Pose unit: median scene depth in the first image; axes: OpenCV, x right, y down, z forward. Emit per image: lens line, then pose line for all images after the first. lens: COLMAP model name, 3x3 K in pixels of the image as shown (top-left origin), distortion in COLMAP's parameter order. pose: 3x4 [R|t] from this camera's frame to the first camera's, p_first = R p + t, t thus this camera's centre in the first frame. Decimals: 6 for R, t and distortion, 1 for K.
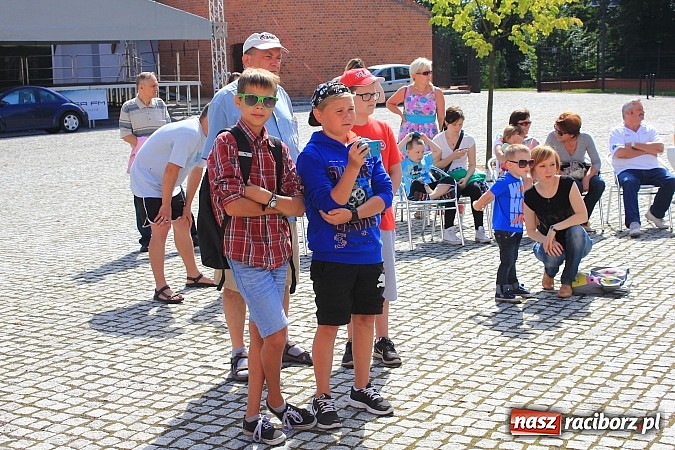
lens RADIAL K [[1052.6, 0, 336.7], [0, 1052.6, 226.8], [0, 0, 1]] dist [-0.011620, 0.000000]
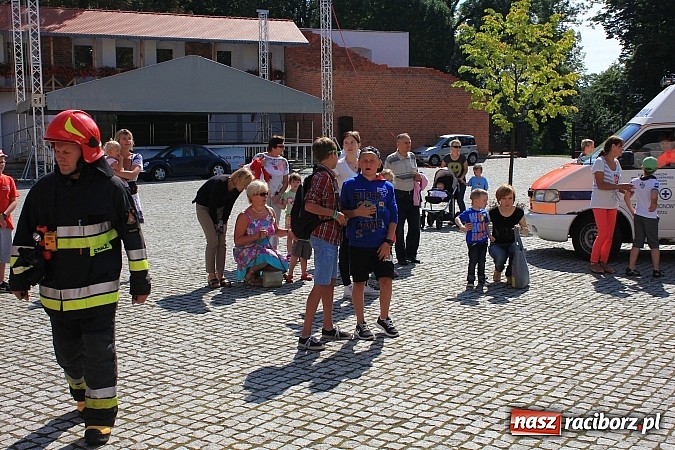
lens RADIAL K [[819.5, 0, 336.8], [0, 819.5, 224.9], [0, 0, 1]] dist [-0.067936, 0.000000]
pose [[0.993823, 0.034355, -0.105527, 0.034325], [-0.038487, 0.998560, -0.037367, 0.010718], [0.104091, 0.041198, 0.993714, -0.095388]]
